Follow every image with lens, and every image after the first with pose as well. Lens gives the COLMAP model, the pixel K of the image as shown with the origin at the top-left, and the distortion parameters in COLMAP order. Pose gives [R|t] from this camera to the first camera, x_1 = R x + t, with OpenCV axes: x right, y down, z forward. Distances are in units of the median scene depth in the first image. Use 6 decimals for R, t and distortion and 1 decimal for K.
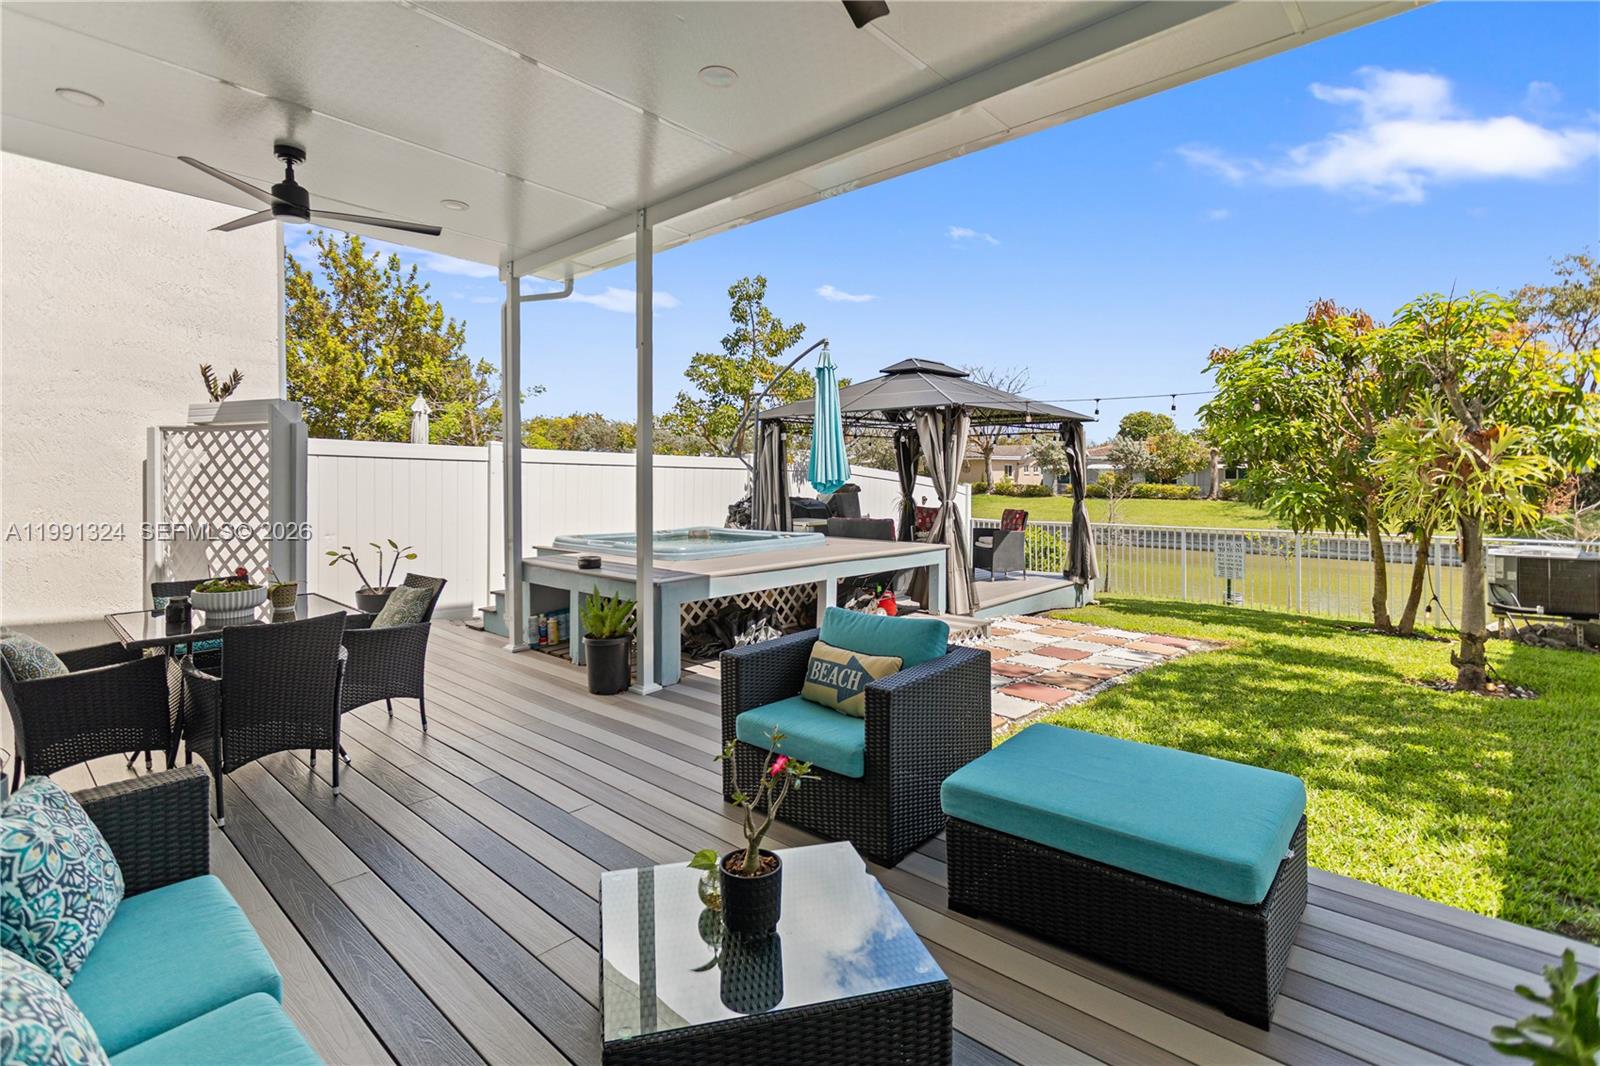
lens RADIAL K [[776.7, 0, 799.0], [0, 776.7, 440.2], [0, 0, 1]] dist [0.000410, 0.000100]
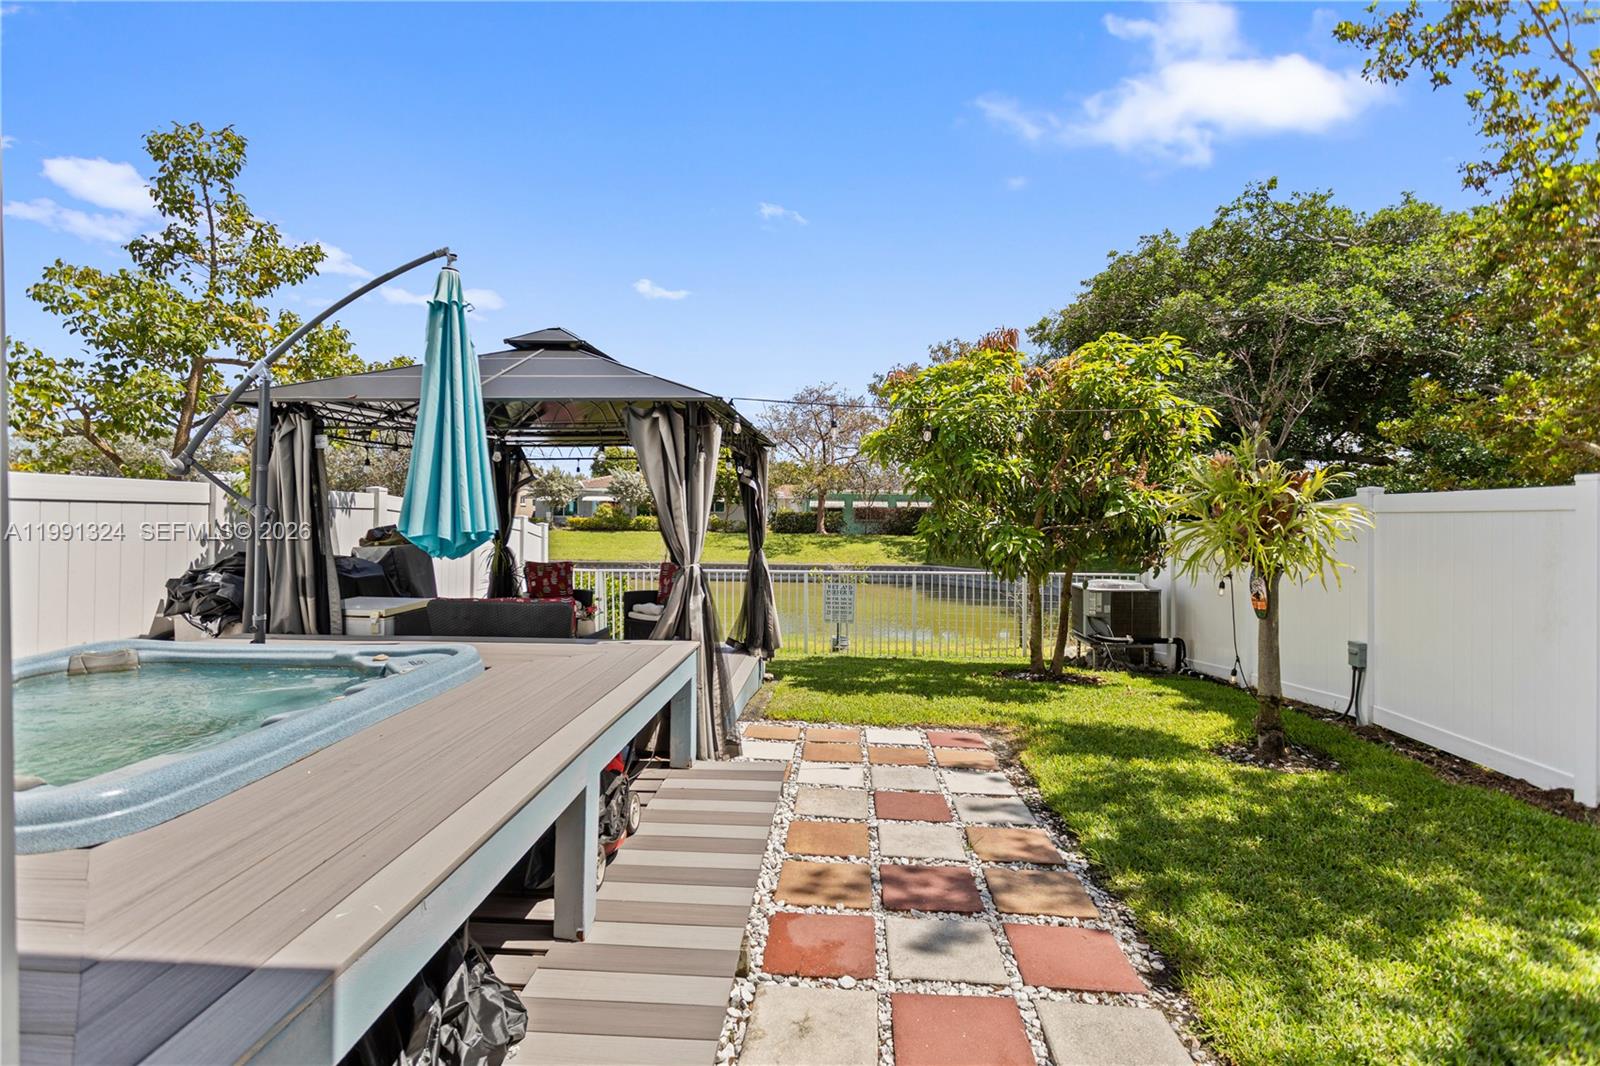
lens RADIAL K [[770.2, 0, 801.2], [0, 770.2, 507.0], [0, 0, 1]] dist [0.013707, -0.000020]
pose [[0.787724, 0.005410, 0.616004, -0.078174], [-0.034077, 0.998813, 0.034804, 0.008916], [-0.615085, -0.048407, 0.786974, 0.394702]]
